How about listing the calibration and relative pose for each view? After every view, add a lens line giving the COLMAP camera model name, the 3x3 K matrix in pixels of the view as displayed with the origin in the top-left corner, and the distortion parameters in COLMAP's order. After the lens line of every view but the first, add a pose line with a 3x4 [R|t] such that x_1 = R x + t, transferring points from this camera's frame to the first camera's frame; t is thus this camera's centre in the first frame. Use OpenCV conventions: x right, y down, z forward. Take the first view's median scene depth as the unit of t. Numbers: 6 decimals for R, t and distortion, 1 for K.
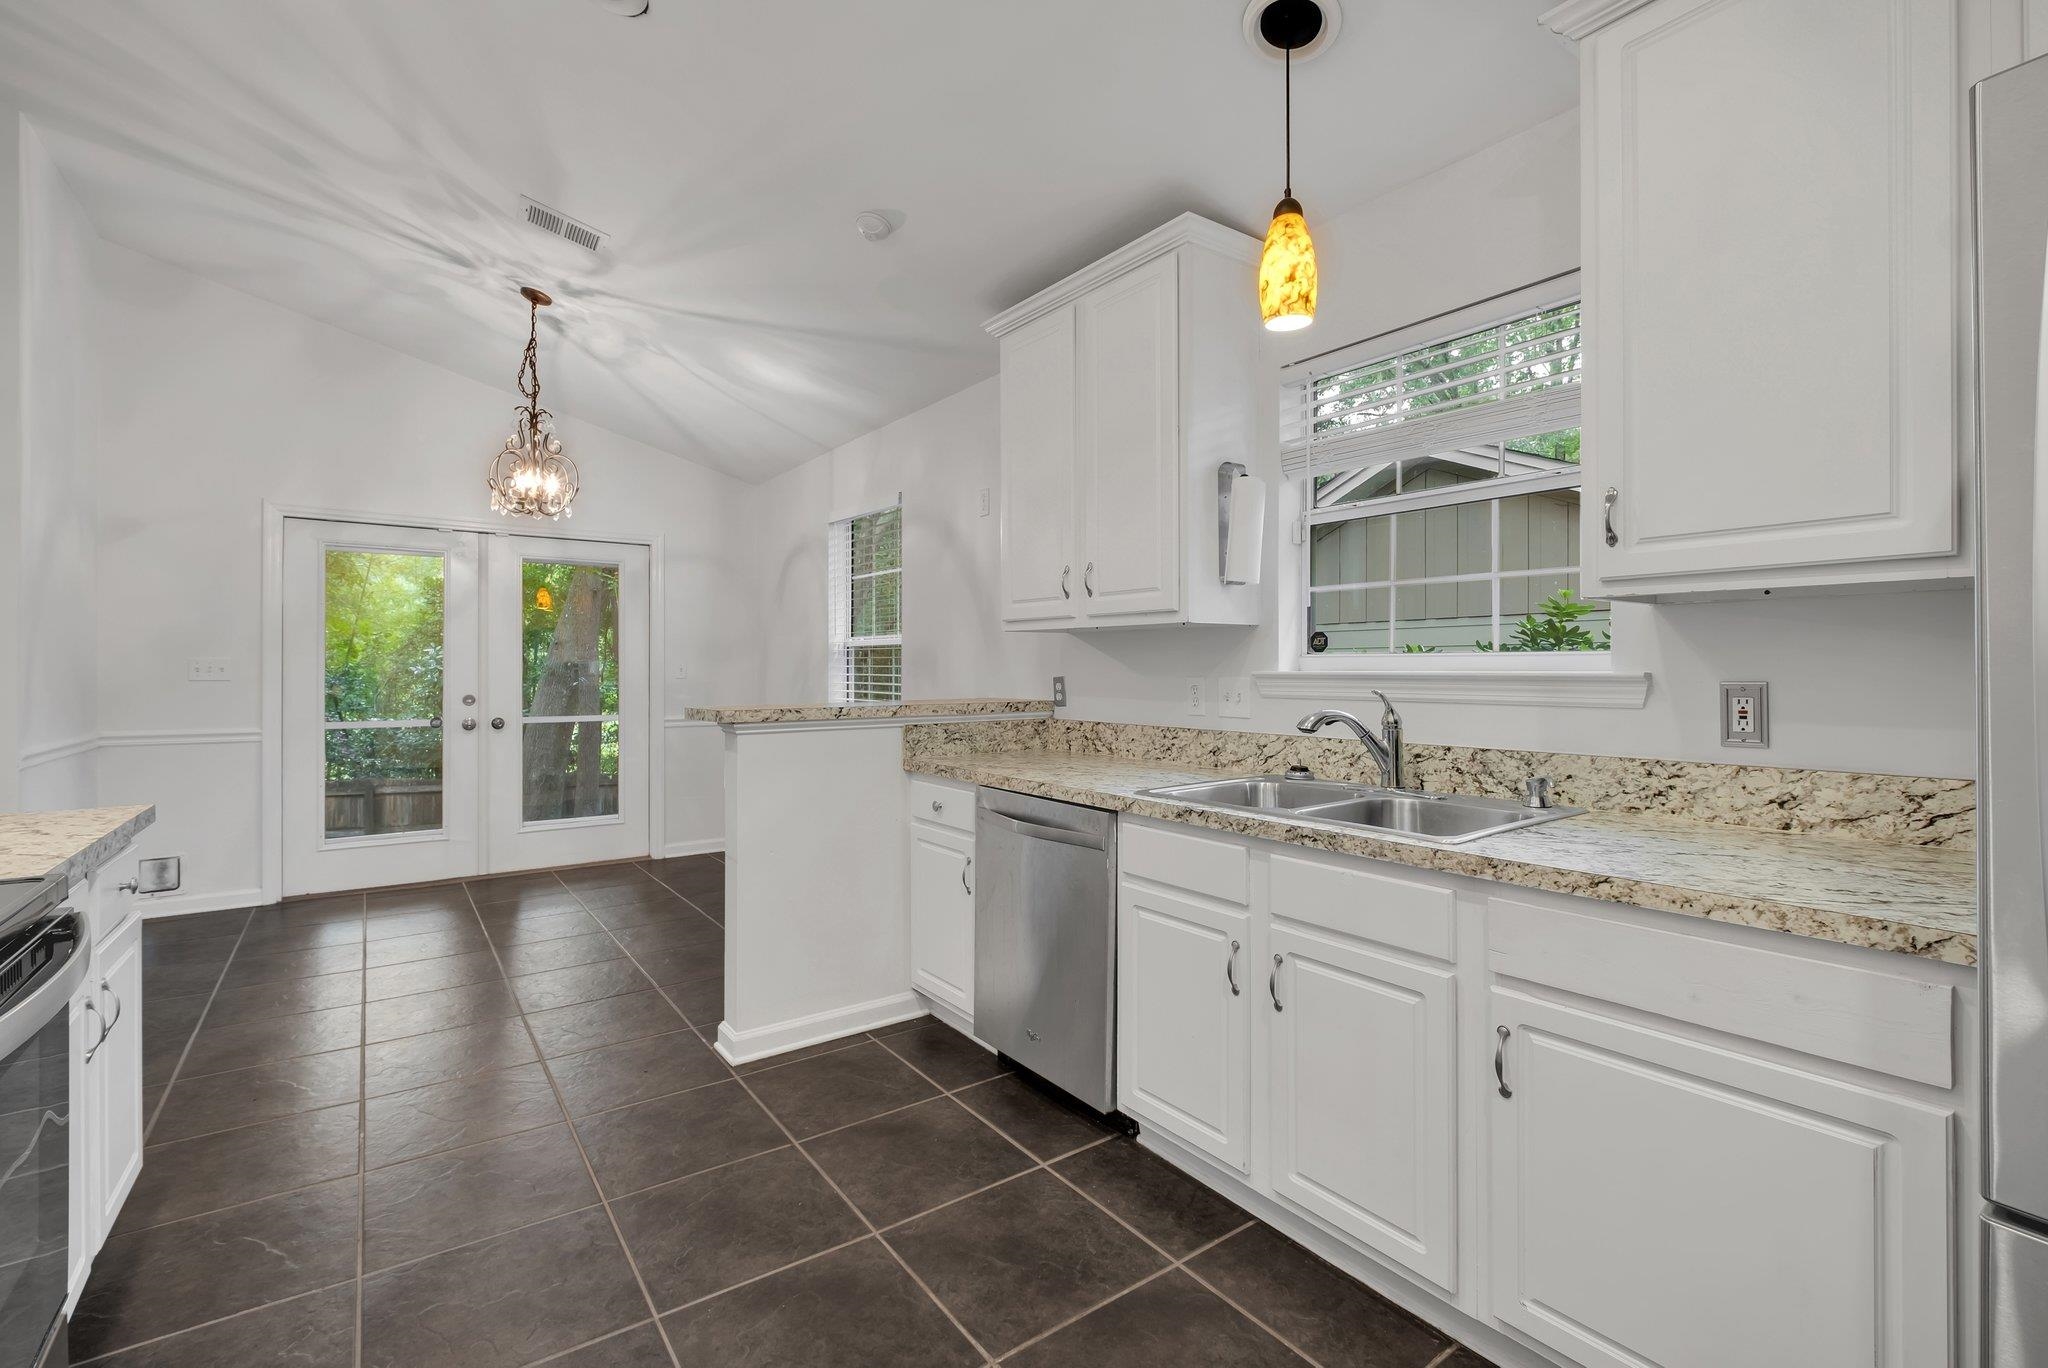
lens RADIAL K [[902.2, 0, 1014.1], [0, 902.2, 664.9], [0, 0, 1]] dist [-0.010851, 0.000147]
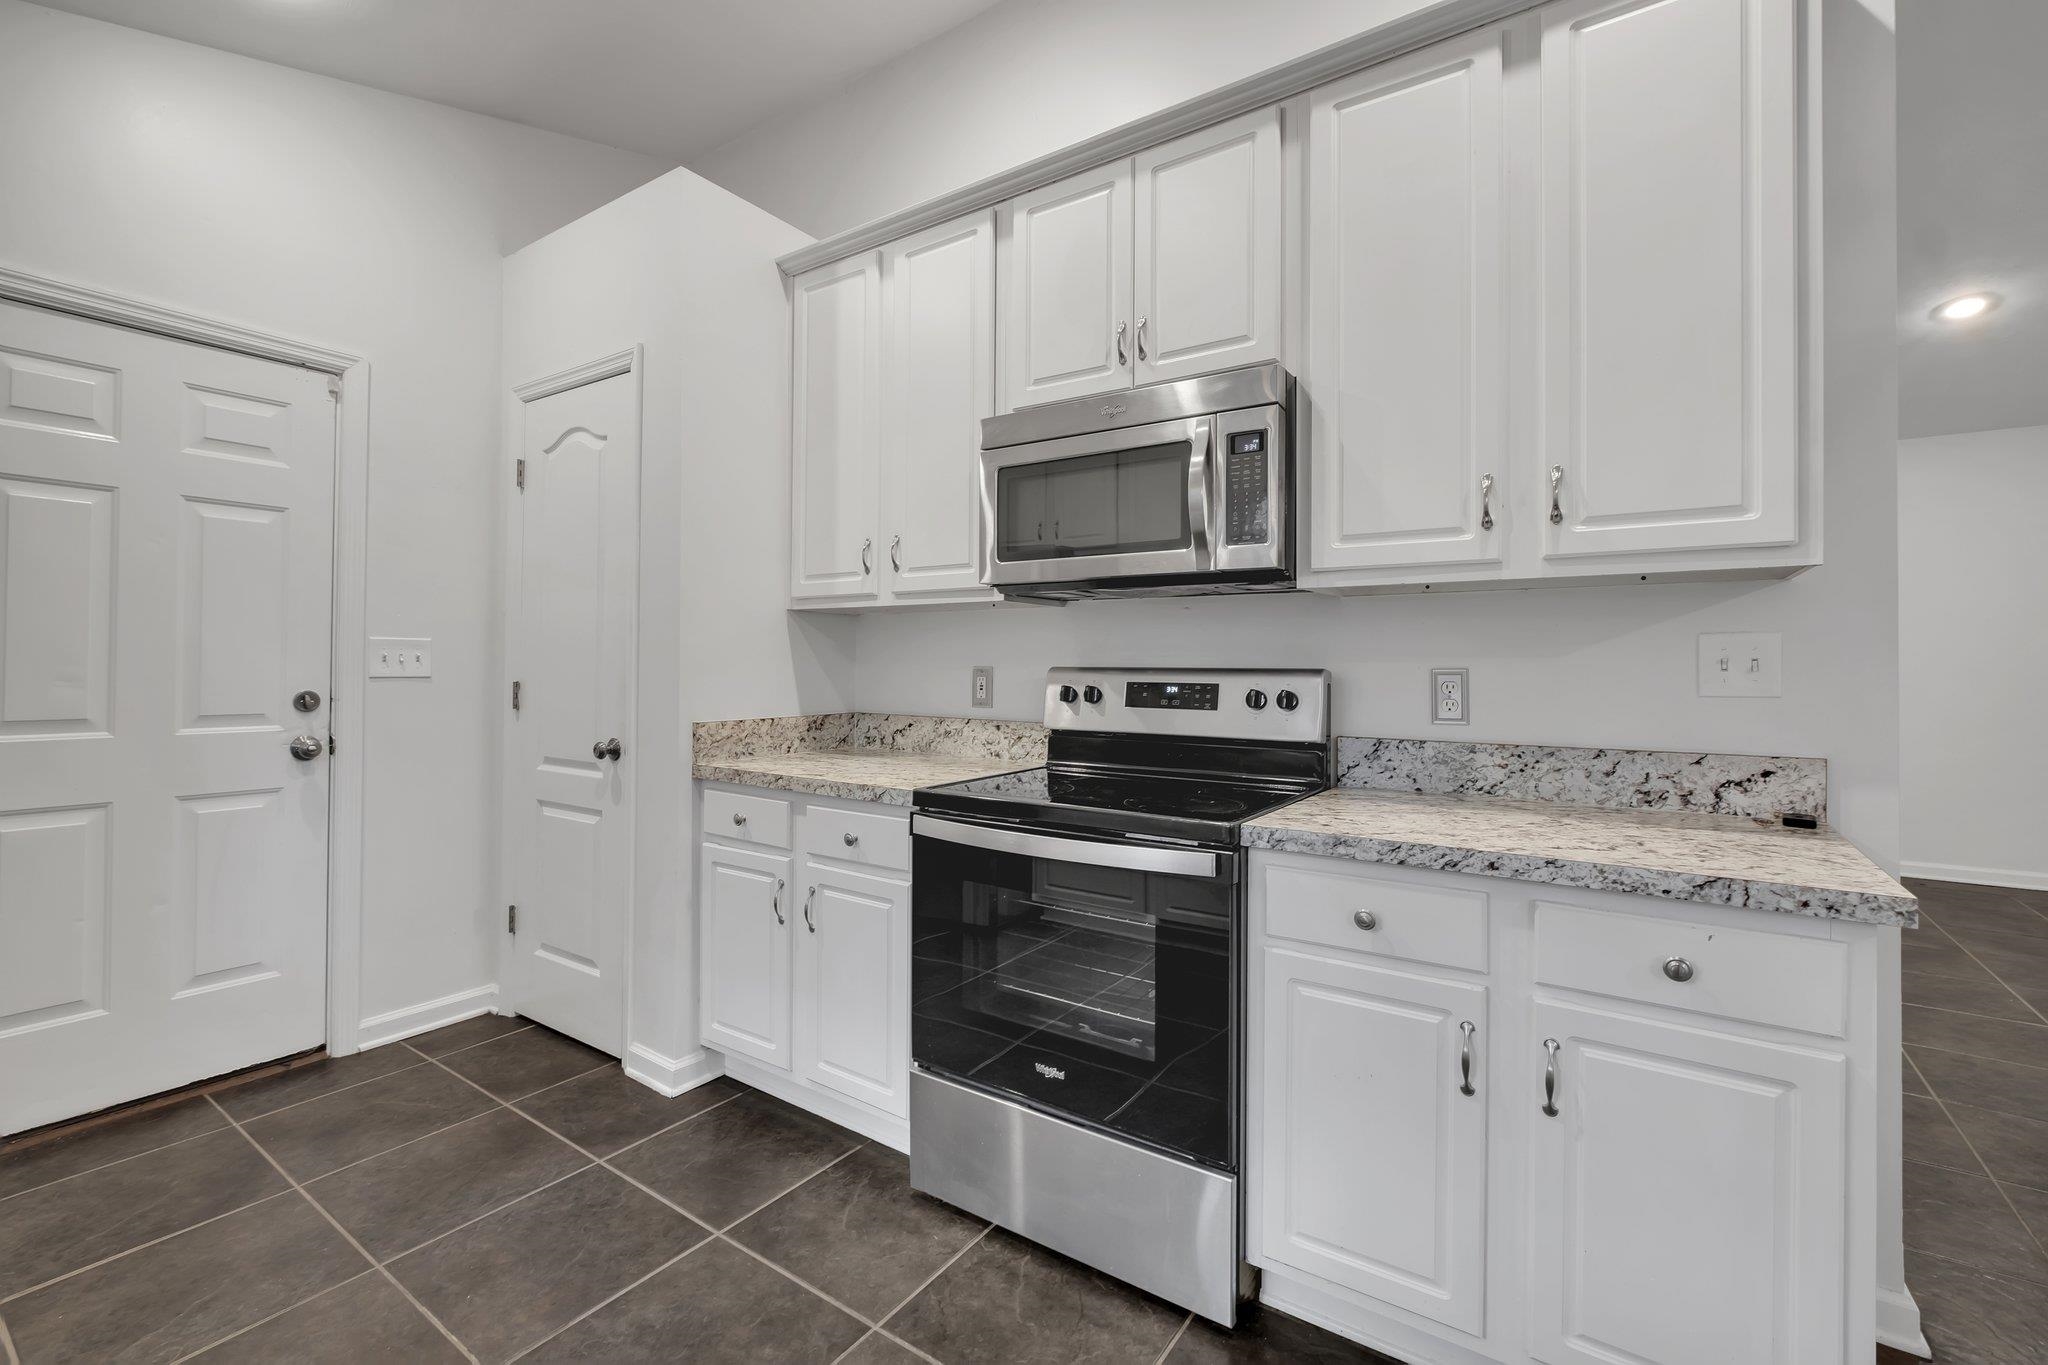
lens RADIAL K [[883.8, 0, 1063.8], [0, 883.8, 682.8], [0, 0, 1]] dist [0.043539, 0.000170]
pose [[0.930442, -0.017256, 0.366033, -0.200577], [0.003426, 0.999257, 0.038399, 0.001046], [-0.366423, -0.034474, 0.929809, 0.278522]]
